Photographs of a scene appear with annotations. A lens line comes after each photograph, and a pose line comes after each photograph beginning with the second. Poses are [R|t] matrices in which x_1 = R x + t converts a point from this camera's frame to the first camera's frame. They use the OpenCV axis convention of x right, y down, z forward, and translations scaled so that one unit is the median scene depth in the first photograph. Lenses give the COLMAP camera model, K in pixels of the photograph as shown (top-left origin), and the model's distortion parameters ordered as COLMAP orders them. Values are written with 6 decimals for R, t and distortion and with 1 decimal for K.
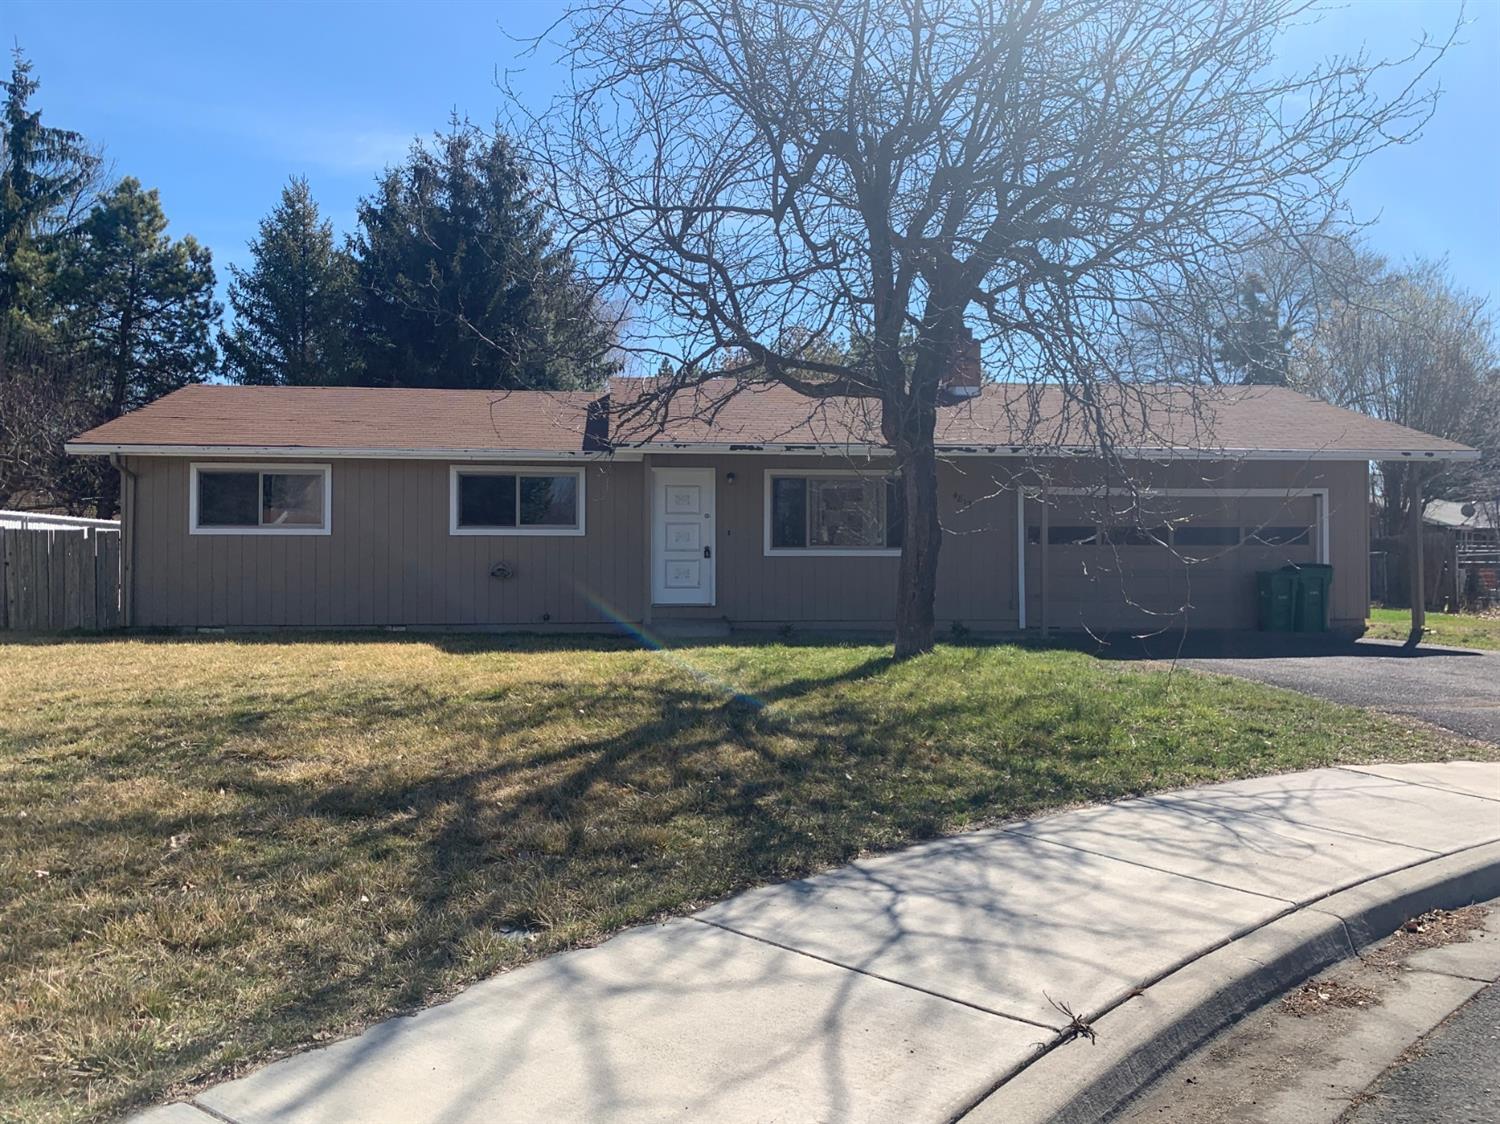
lens RADIAL K [[1140.2, 0, 751.0], [0, 1140.2, 560.6], [0, 0, 1]] dist [0.042001, -0.045592]
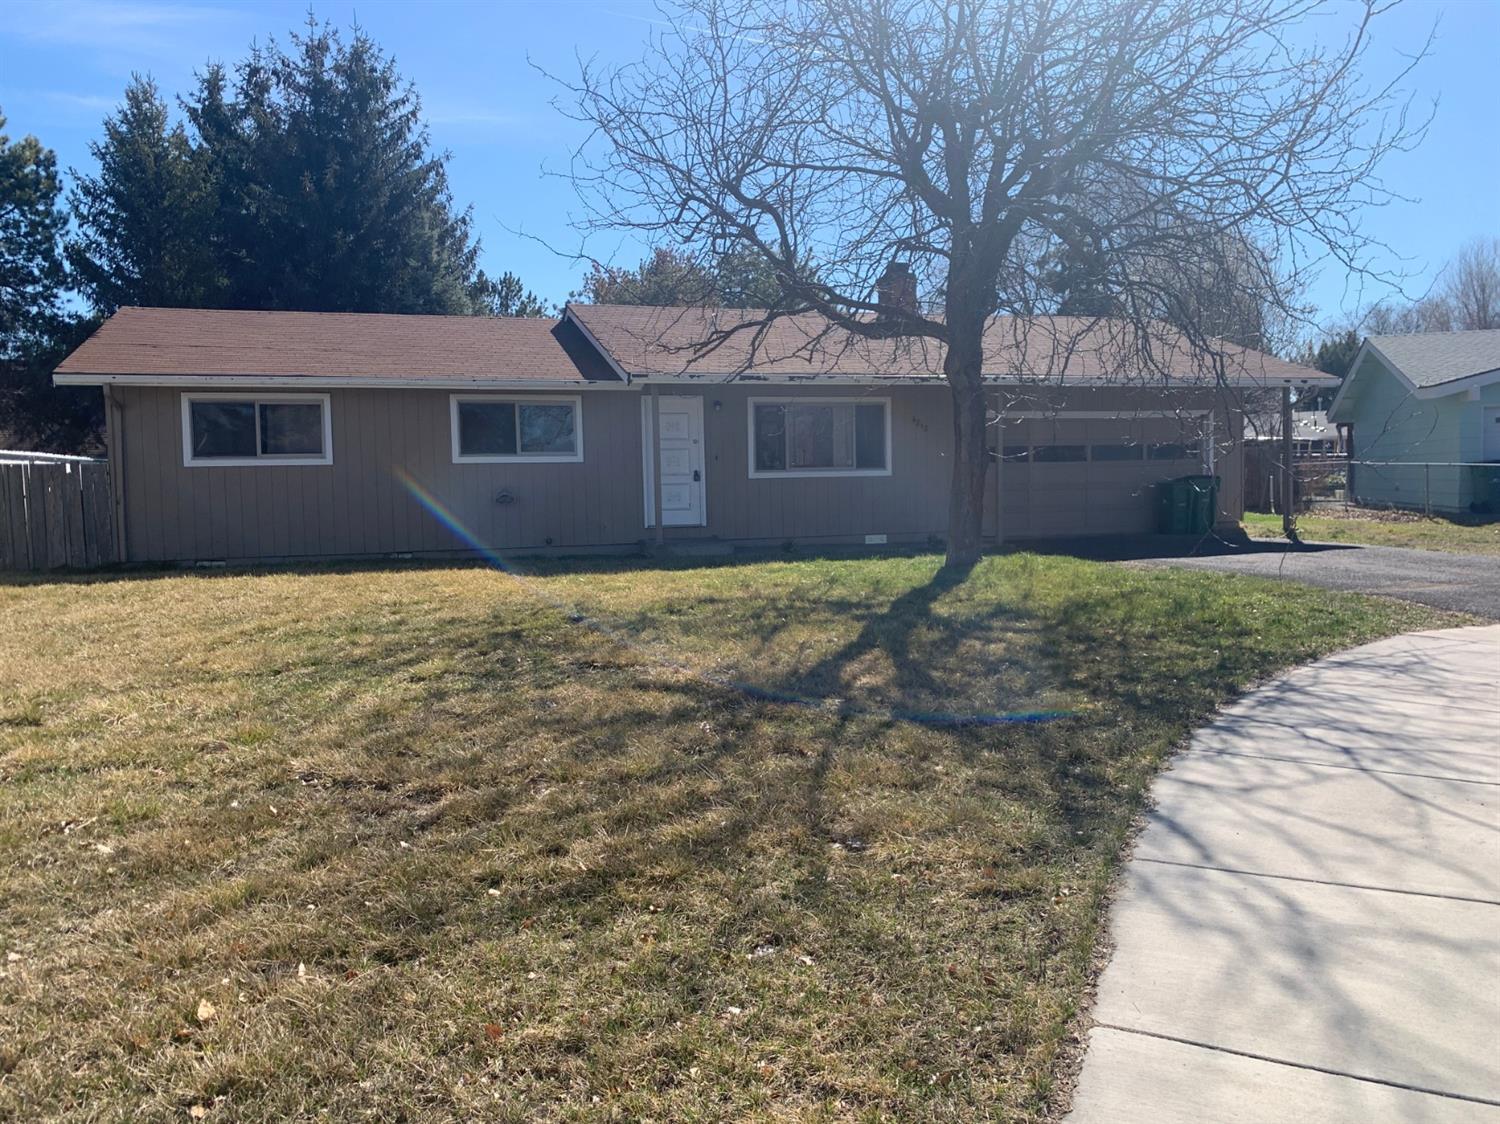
lens RADIAL K [[1140.2, 0, 745.5], [0, 1140.2, 559.5], [0, 0, 1]] dist [0.042001, -0.045592]
pose [[0.978393, -0.033189, 0.204071, -0.214951], [0.018352, 0.997077, 0.074172, -0.007397], [-0.205936, -0.068824, 0.976142, -0.056467]]
